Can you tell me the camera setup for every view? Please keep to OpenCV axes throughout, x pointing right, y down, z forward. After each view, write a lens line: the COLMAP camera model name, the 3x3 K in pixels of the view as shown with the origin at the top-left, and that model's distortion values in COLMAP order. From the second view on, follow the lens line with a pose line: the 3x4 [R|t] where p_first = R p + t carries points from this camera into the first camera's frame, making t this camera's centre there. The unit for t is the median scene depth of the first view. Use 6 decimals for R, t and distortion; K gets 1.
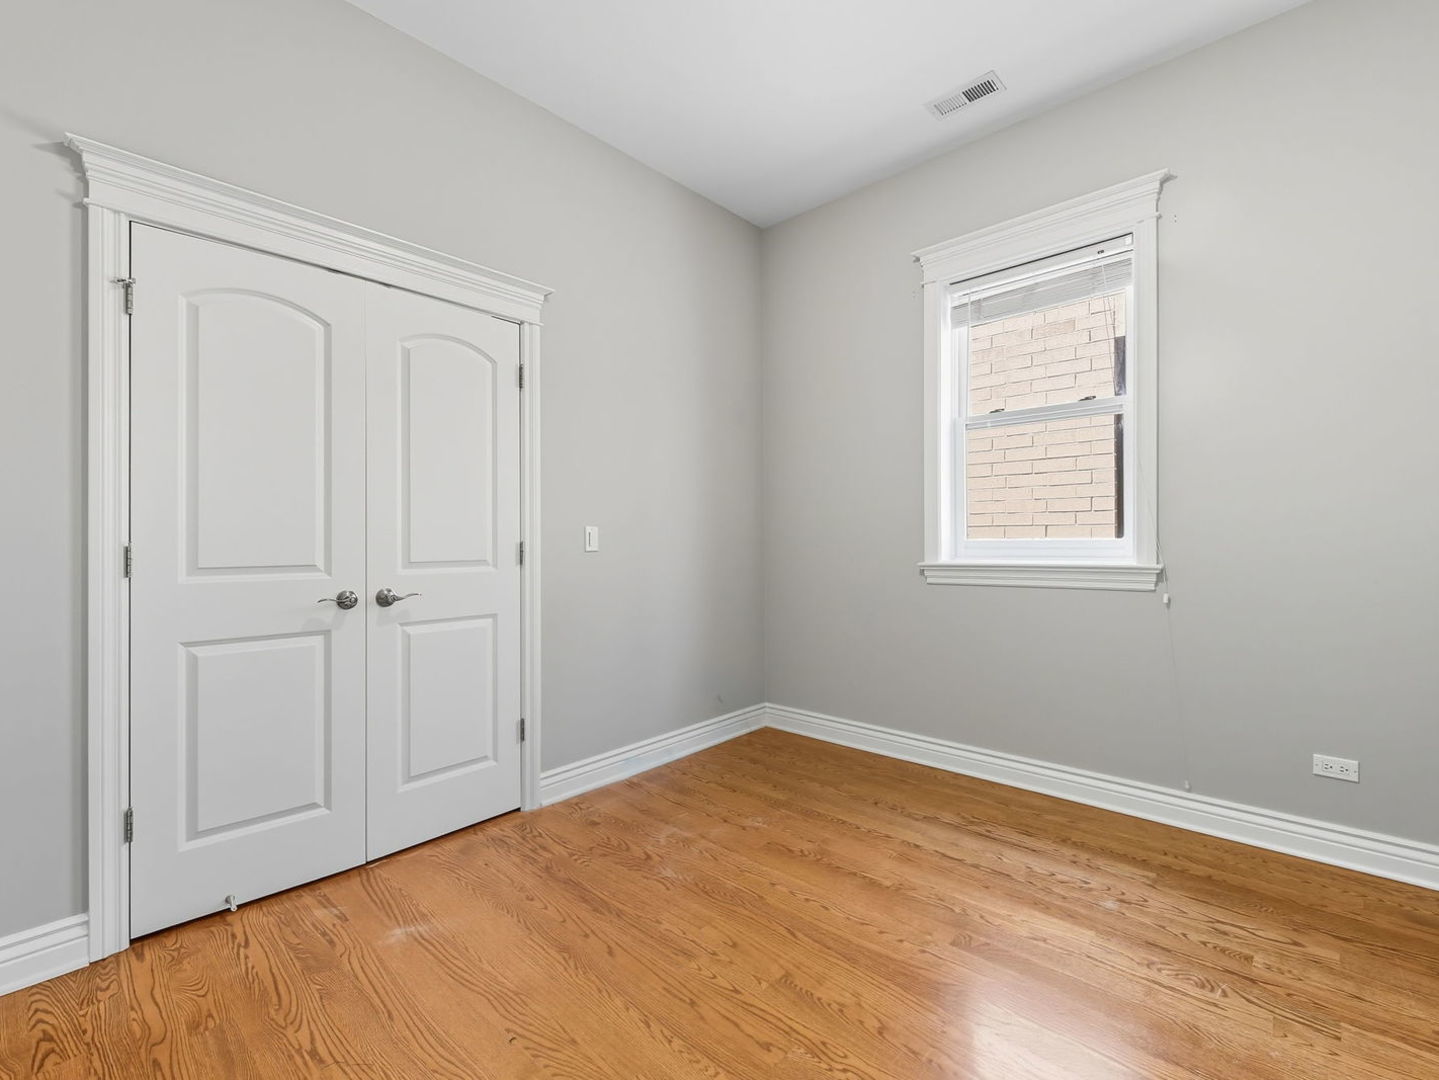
lens RADIAL K [[651.5, 0, 717.9], [0, 651.5, 536.0], [0, 0, 1]] dist [0.001778, -0.000363]
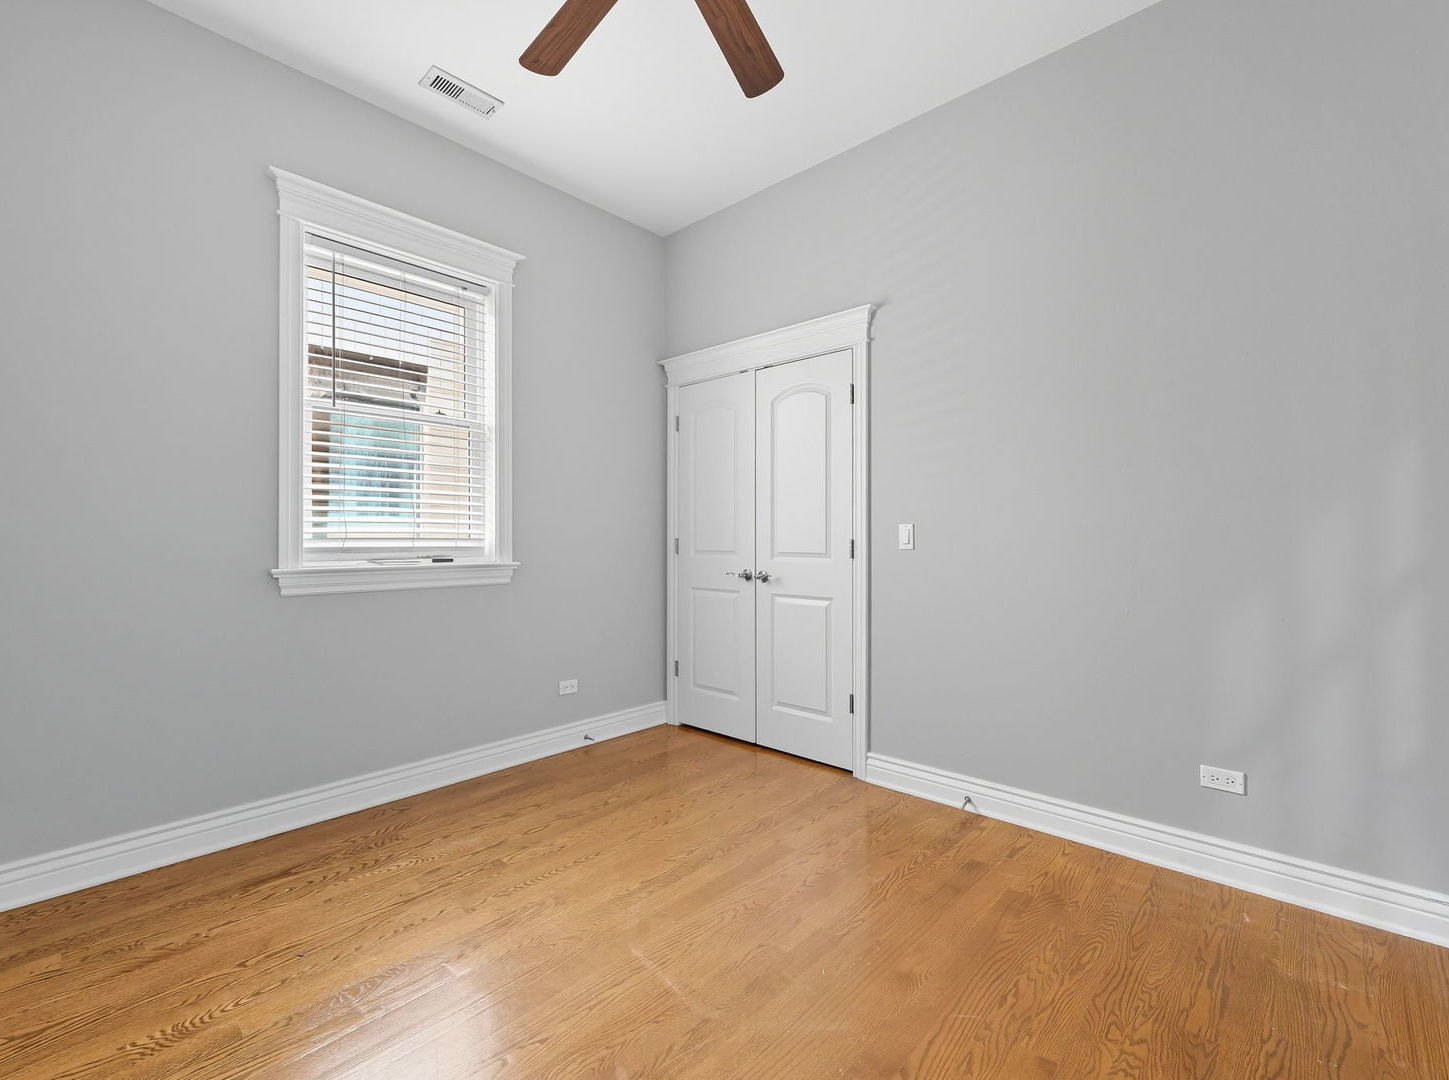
lens RADIAL K [[656.1, 0, 722.8], [0, 656.1, 536.0], [0, 0, 1]] dist [0.001778, -0.000363]
pose [[0.011844, -0.004171, -0.999921, 1.036191], [0.002362, 0.999989, -0.004143, 0.011161], [0.999927, -0.002313, 0.011854, 0.921450]]
